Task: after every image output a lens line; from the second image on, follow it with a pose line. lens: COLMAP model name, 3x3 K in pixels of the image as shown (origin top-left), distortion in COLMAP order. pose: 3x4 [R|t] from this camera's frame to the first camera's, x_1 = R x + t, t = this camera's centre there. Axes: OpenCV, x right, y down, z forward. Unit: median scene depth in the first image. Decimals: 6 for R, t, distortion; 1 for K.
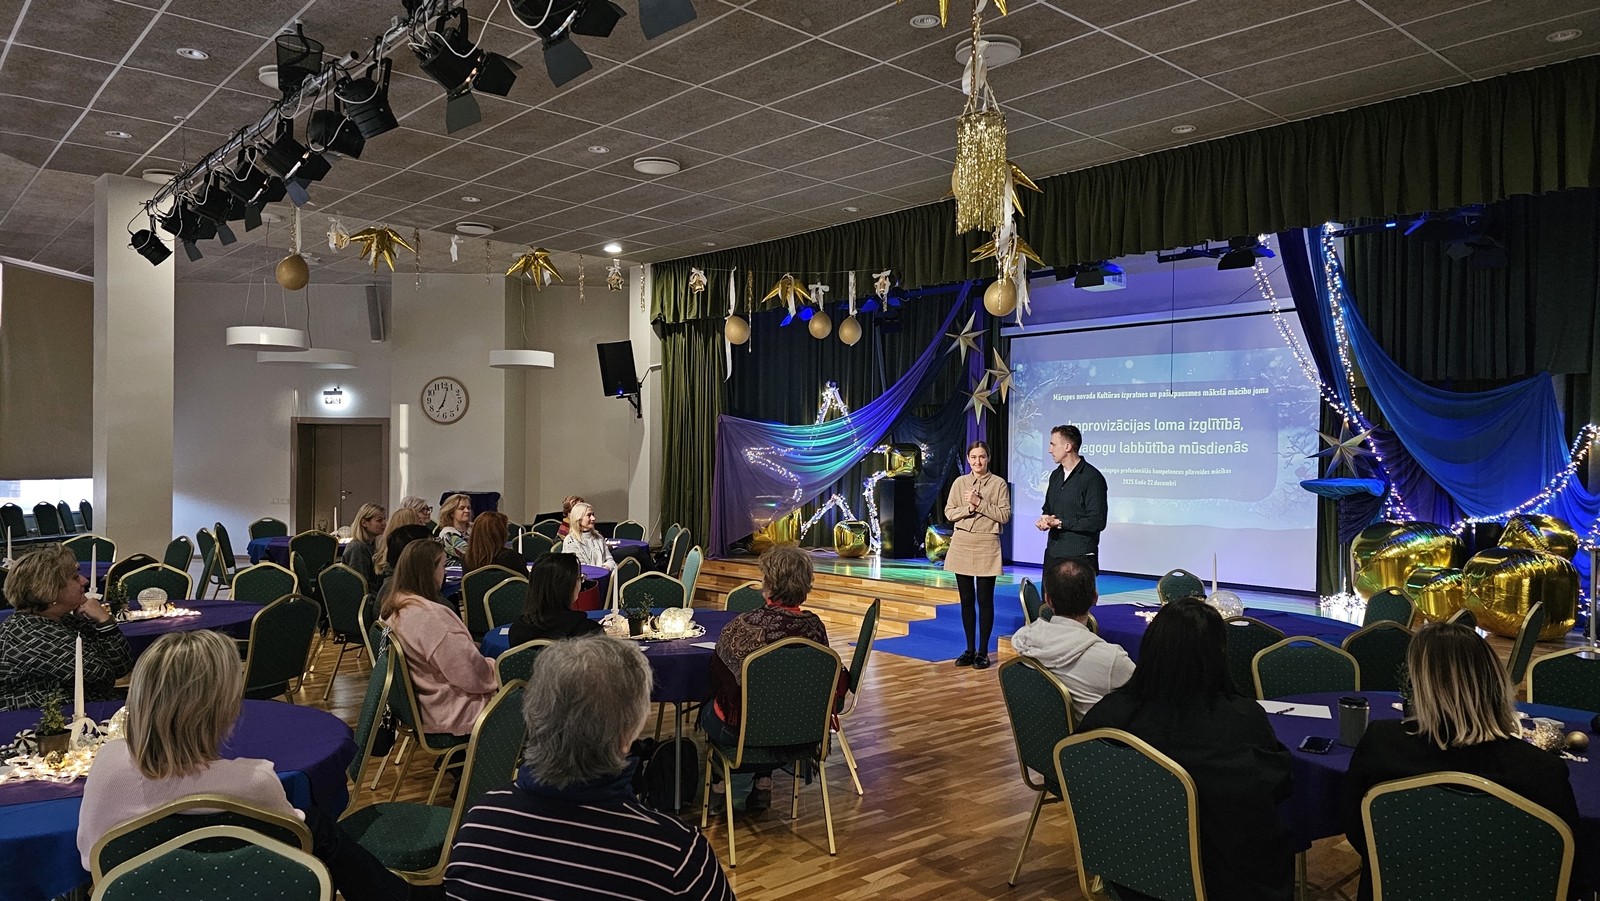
lens RADIAL K [[1089.9, 0, 790.0], [0, 1089.9, 462.6], [0, 0, 1]] dist [0.091045, -0.082882]
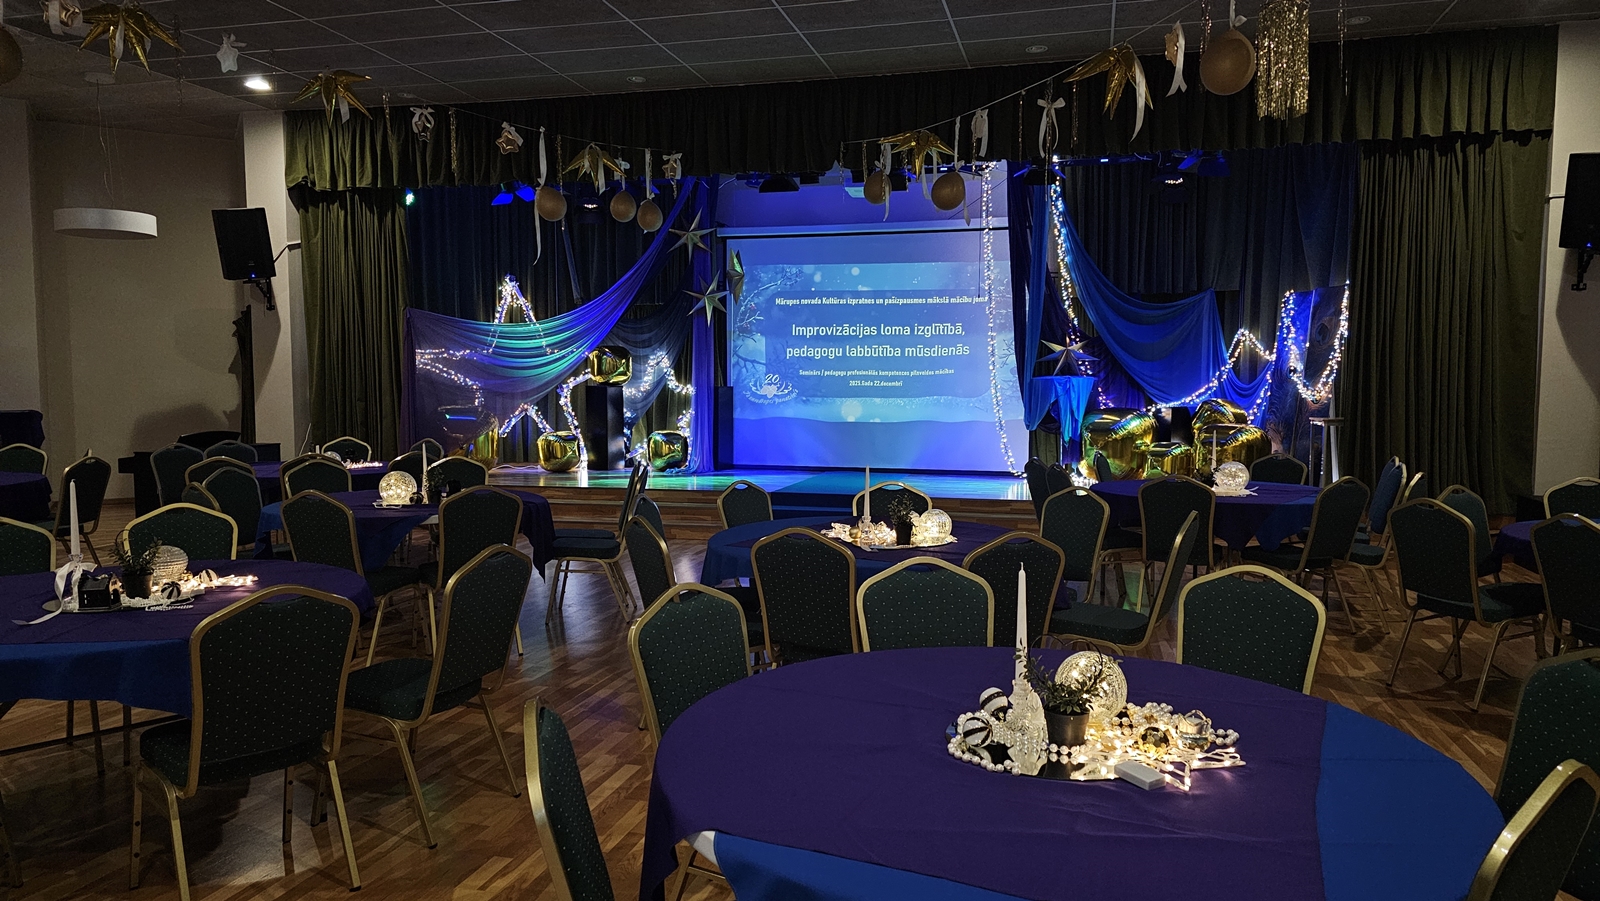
lens RADIAL K [[1089.9, 0, 810.4], [0, 1089.9, 463.4], [0, 0, 1]] dist [0.091045, -0.082882]
pose [[0.830356, -0.048558, 0.555114, -0.344323], [0.008104, 0.997143, 0.075102, 0.016606], [-0.557175, -0.057863, 0.828377, 0.153505]]
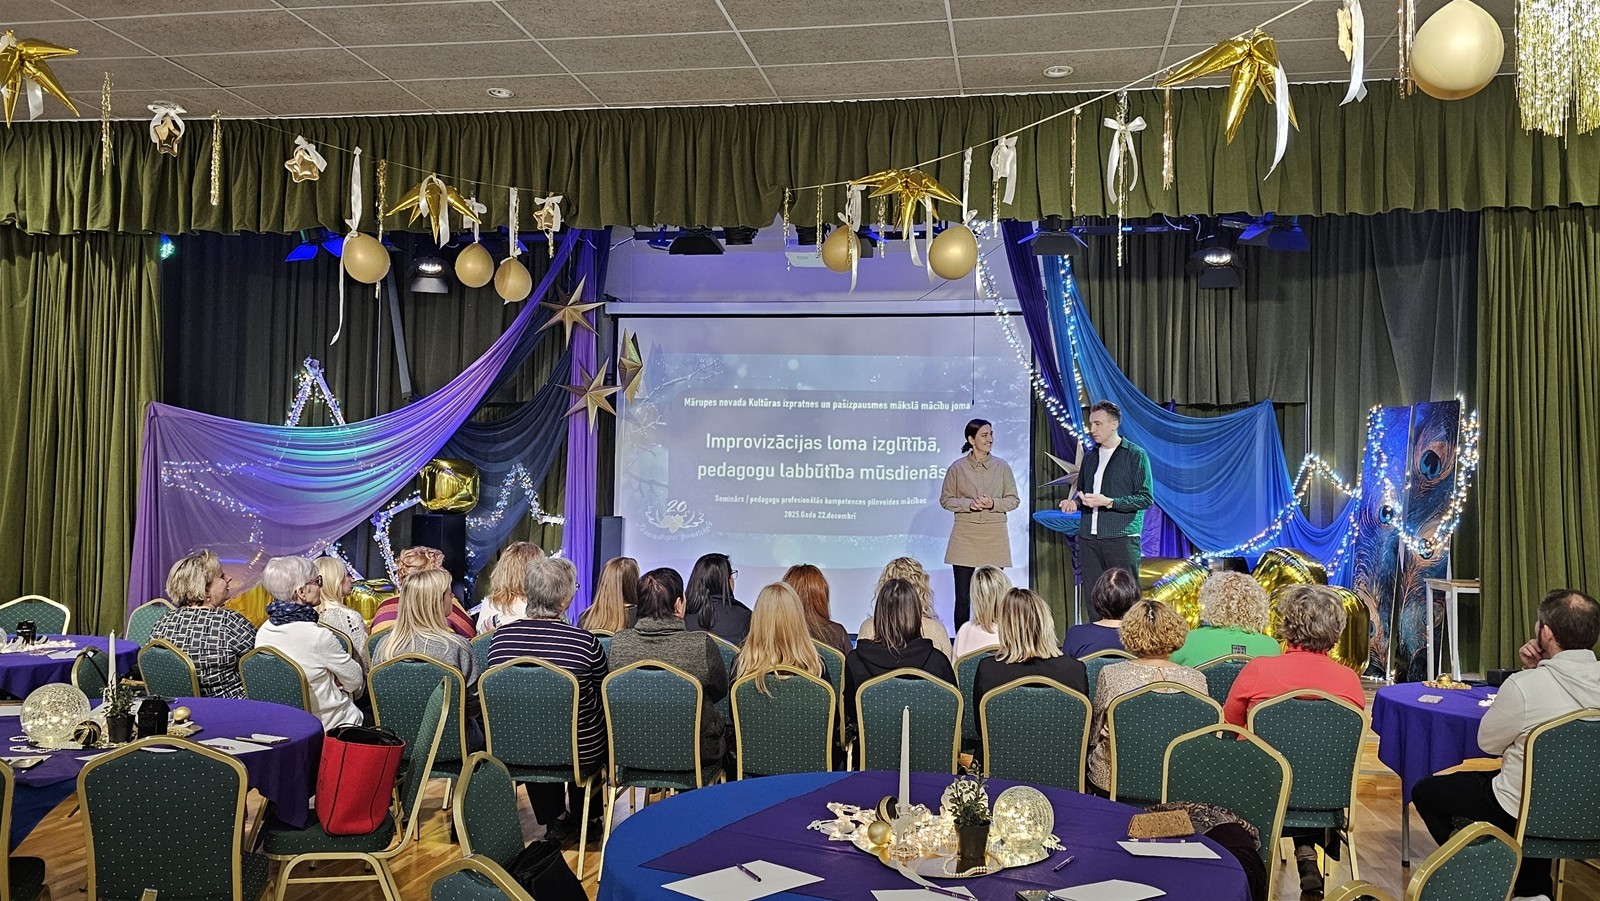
lens RADIAL K [[1307.7, 0, 811.7], [0, 1307.7, 455.8], [0, 0, 1]] dist [0.081694, -0.074071]
pose [[0.780540, 0.024185, 0.624638, -0.281183], [-0.006779, 0.999520, -0.030229, 0.003961], [-0.625069, 0.019360, 0.780329, 0.286985]]
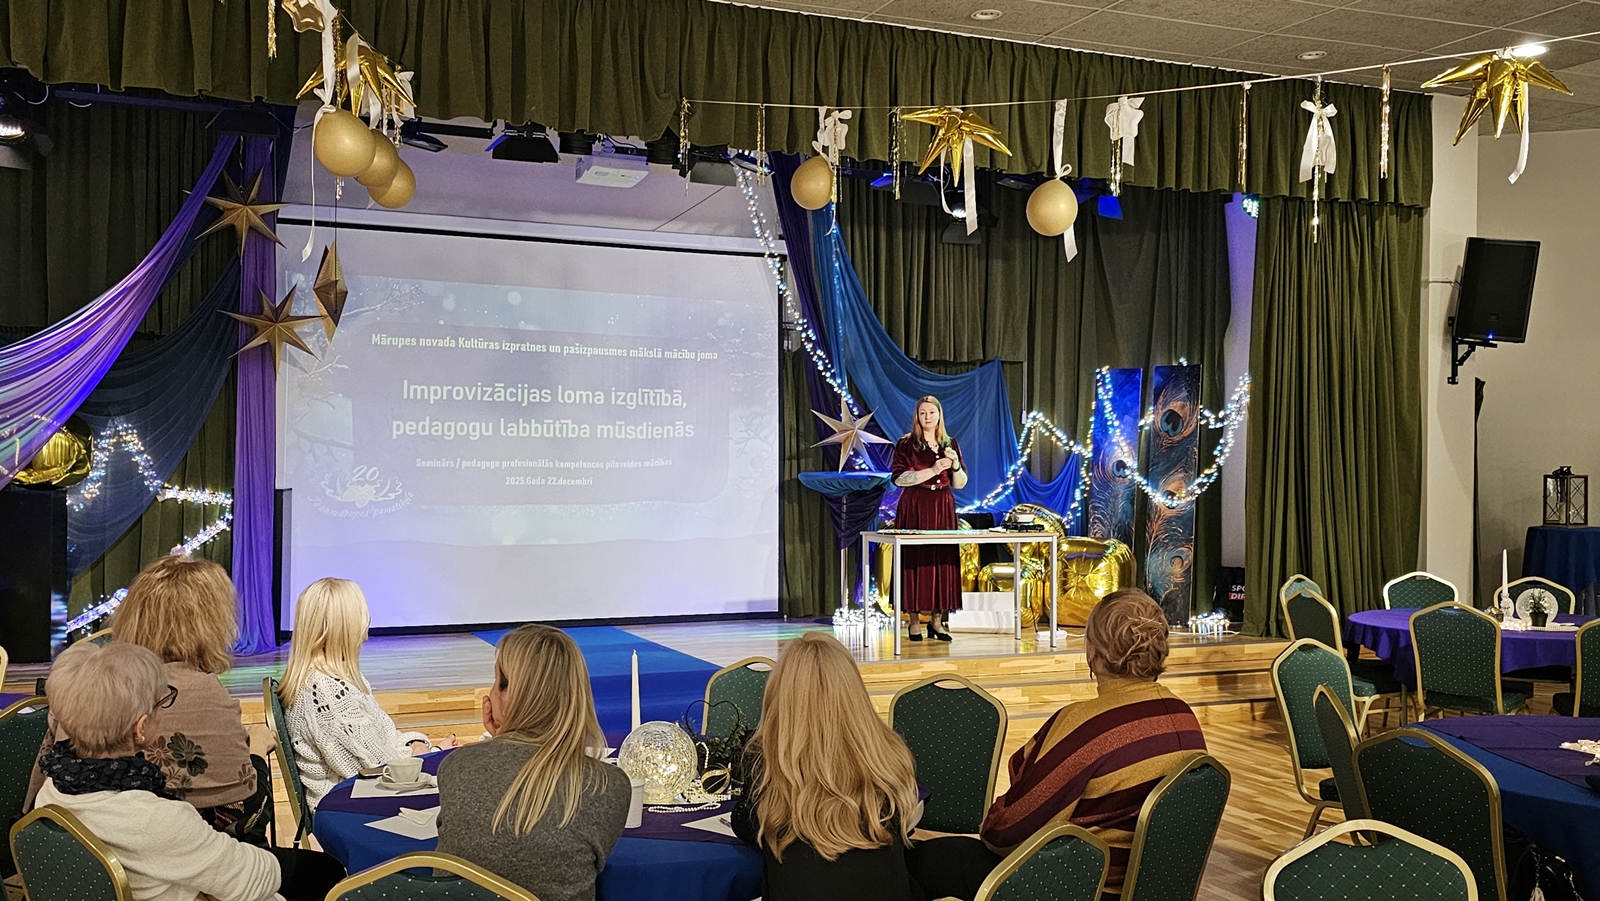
lens RADIAL K [[1538.8, 0, 847.6], [0, 1538.8, 467.0], [0, 0, 1]] dist [0.118277, 0.000000]
pose [[0.293339, -0.009043, 0.955966, -0.539181], [0.003480, 0.999959, 0.008392, 0.002441], [-0.956002, 0.000865, 0.293359, 0.590029]]
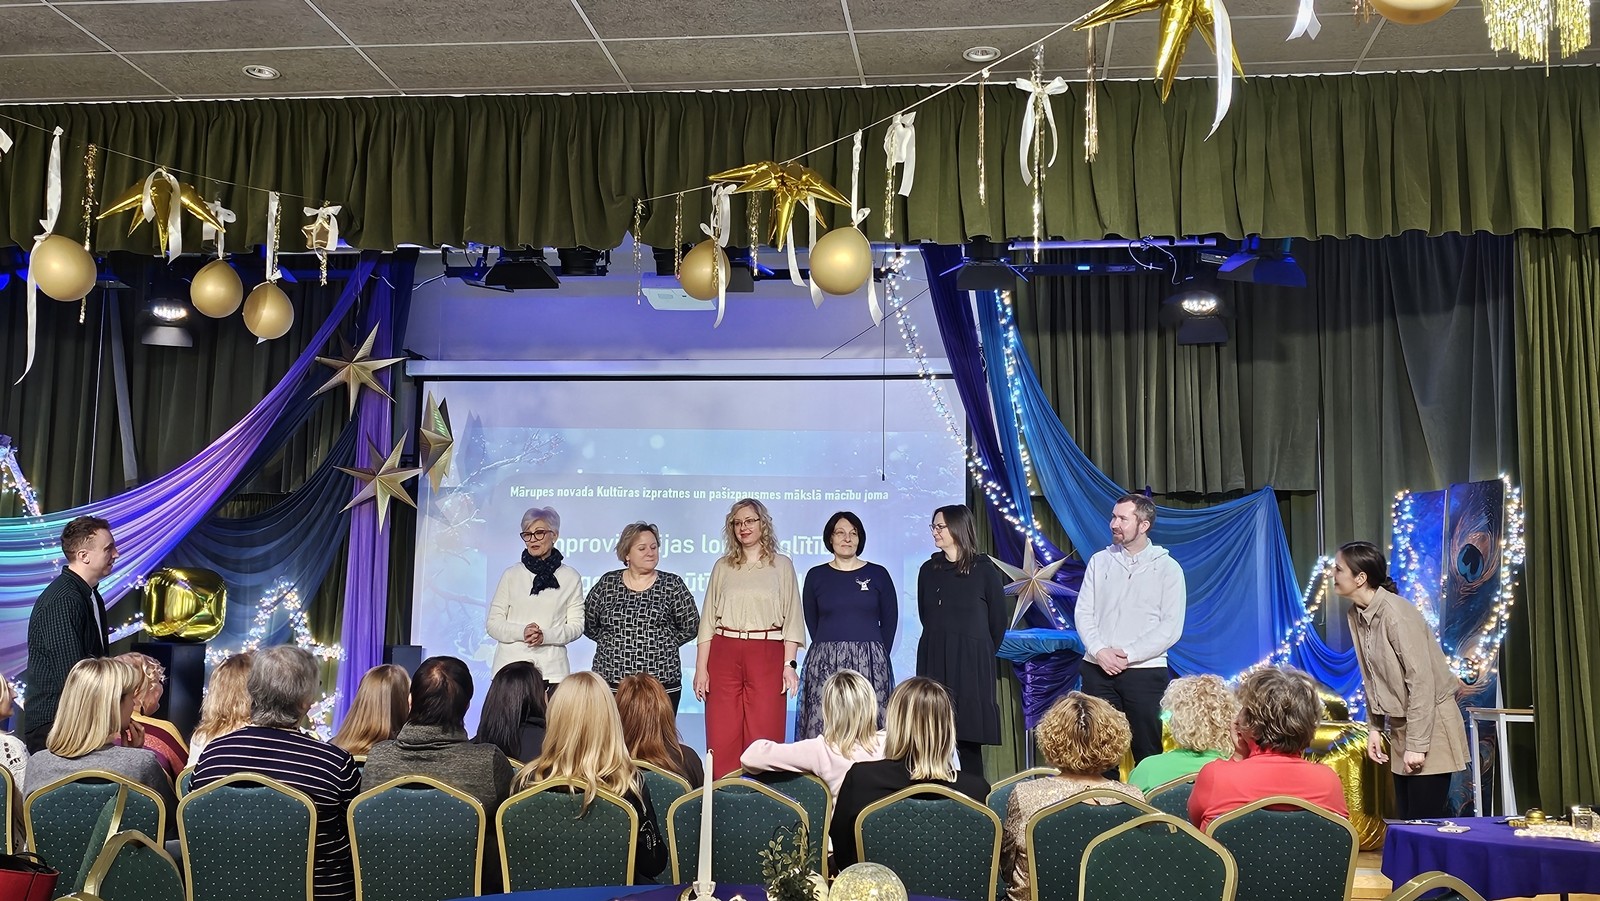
lens RADIAL K [[1737.0, 0, 814.3], [0, 1737.0, 445.1], [0, 0, 1]] dist [0.076331, 0.000000]
pose [[0.744494, 0.088745, 0.661705, -0.266515], [-0.002814, 0.991534, -0.129814, 0.036274], [-0.667623, 0.094784, 0.738441, 0.270832]]
